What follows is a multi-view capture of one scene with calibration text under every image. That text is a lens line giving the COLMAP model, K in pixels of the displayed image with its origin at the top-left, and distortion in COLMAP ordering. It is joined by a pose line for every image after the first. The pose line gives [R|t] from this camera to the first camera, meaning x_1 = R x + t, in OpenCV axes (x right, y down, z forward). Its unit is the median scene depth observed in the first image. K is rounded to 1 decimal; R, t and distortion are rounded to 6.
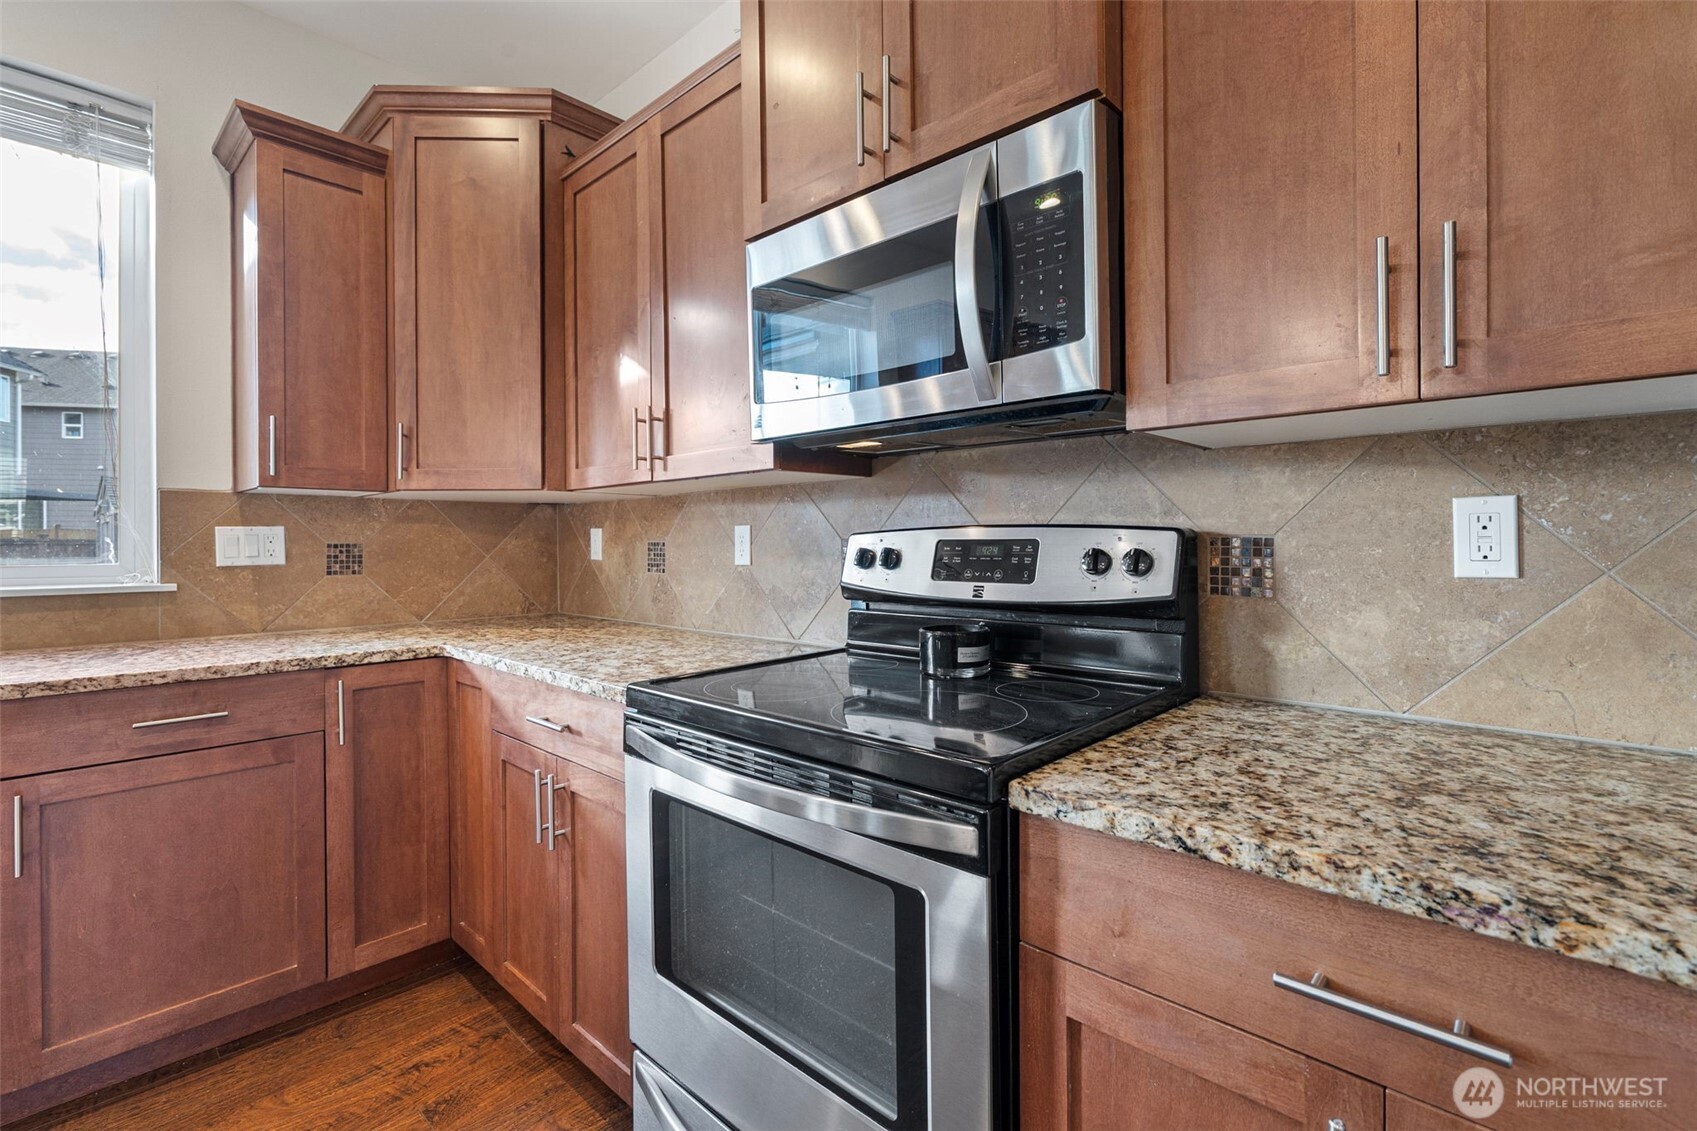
lens RADIAL K [[774.6, 0, 850.2], [0, 774.6, 545.2], [0, 0, 1]] dist [-0.001747, 0.000608]
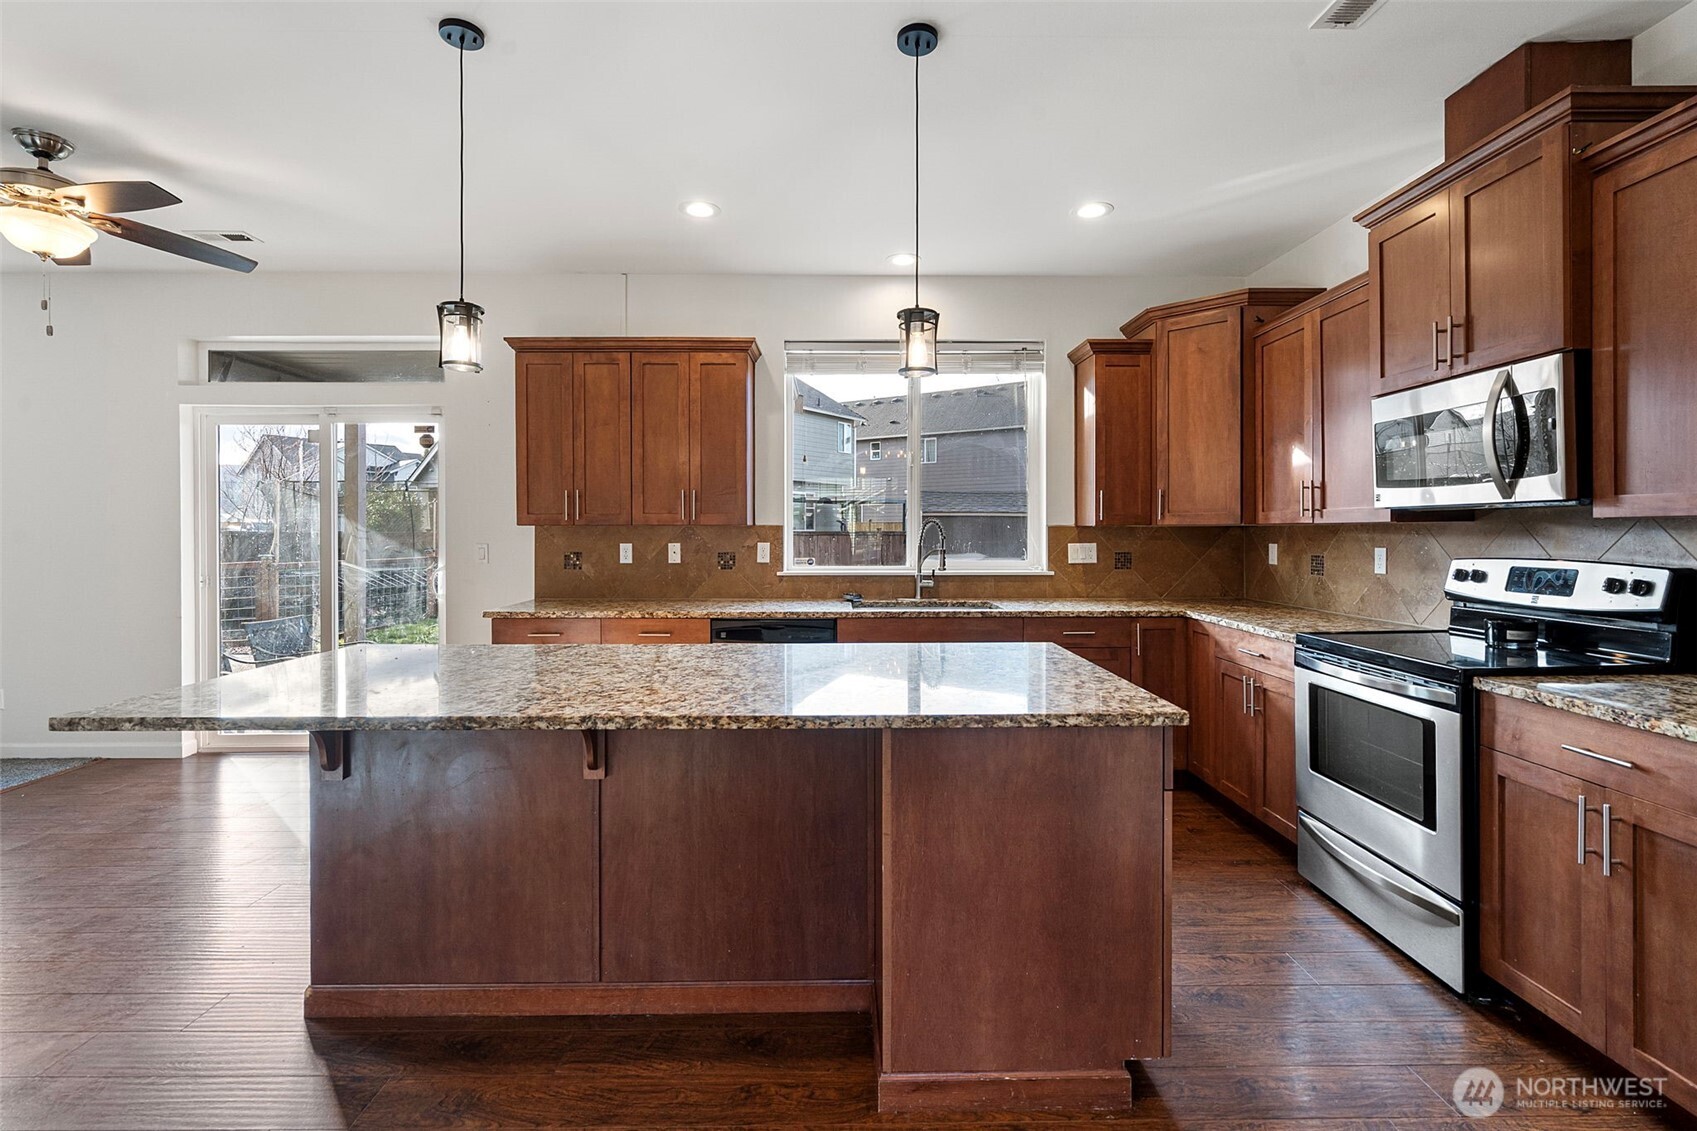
lens RADIAL K [[776.6, 0, 846.0], [0, 776.6, 535.7], [0, 0, 1]] dist [0.000230, 0.000286]
pose [[0.694803, 0.007563, -0.719160, 0.273390], [-0.003714, 0.999969, 0.006928, -0.067128], [0.719191, -0.002143, 0.694810, -0.975942]]
